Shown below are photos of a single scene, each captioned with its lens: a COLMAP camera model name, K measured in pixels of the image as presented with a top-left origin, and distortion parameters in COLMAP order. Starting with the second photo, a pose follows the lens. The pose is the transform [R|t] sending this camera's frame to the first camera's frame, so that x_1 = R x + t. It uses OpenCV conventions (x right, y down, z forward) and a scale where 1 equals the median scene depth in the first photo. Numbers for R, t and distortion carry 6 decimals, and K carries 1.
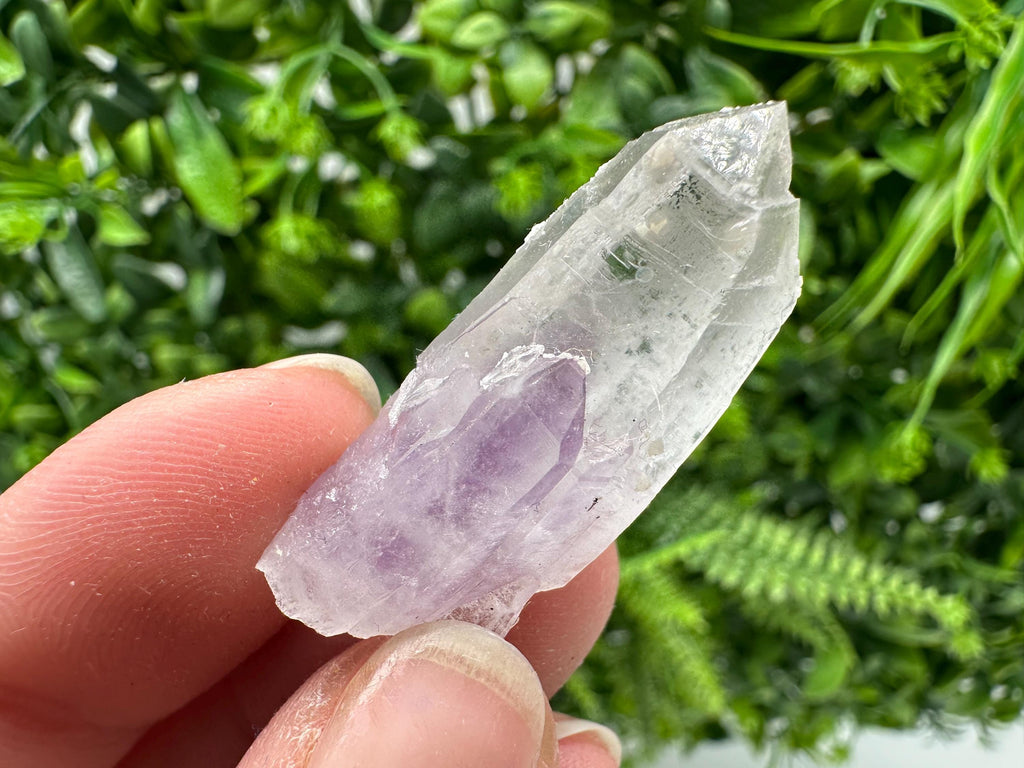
lens RADIAL K [[714.5, 0, 512.0], [0, 714.5, 384.0], [0, 0, 1]] dist [0.000083, 0.001227]
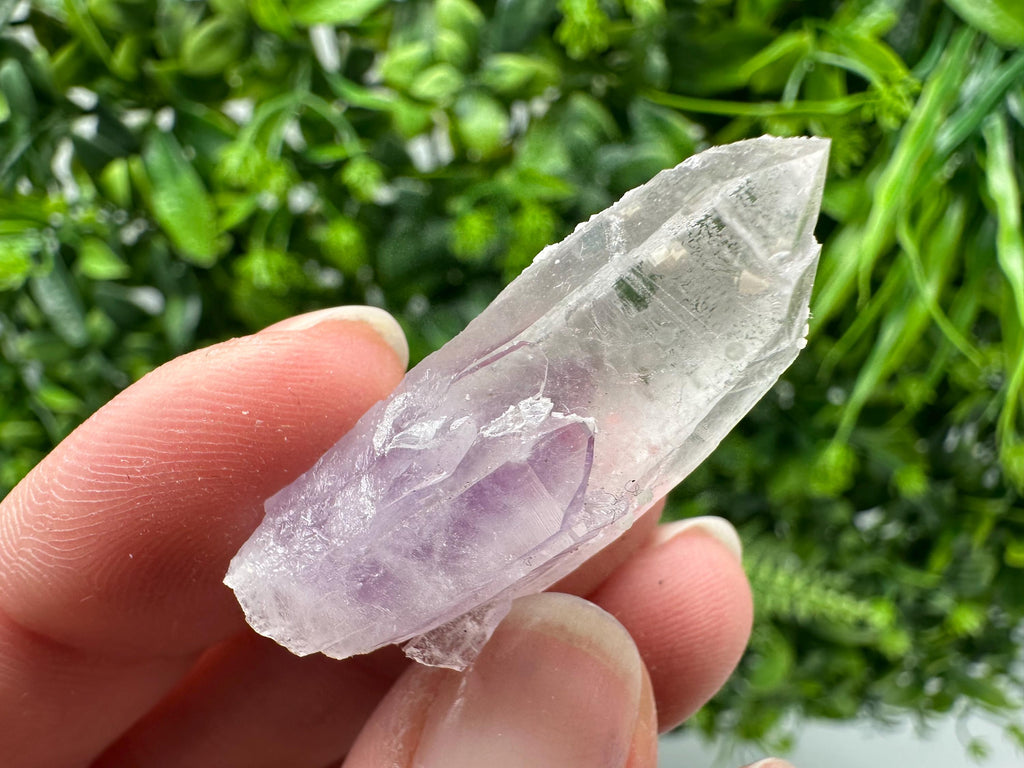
lens RADIAL K [[732.0, 0, 505.8], [0, 732.0, 389.8], [0, 0, 1]] dist [-0.003461, 0.000984]
pose [[0.999854, 0.000466, 0.017109, 0.034971], [-0.000852, 0.999745, 0.022567, -0.050424], [-0.017094, -0.022579, 0.999599, -0.101845]]
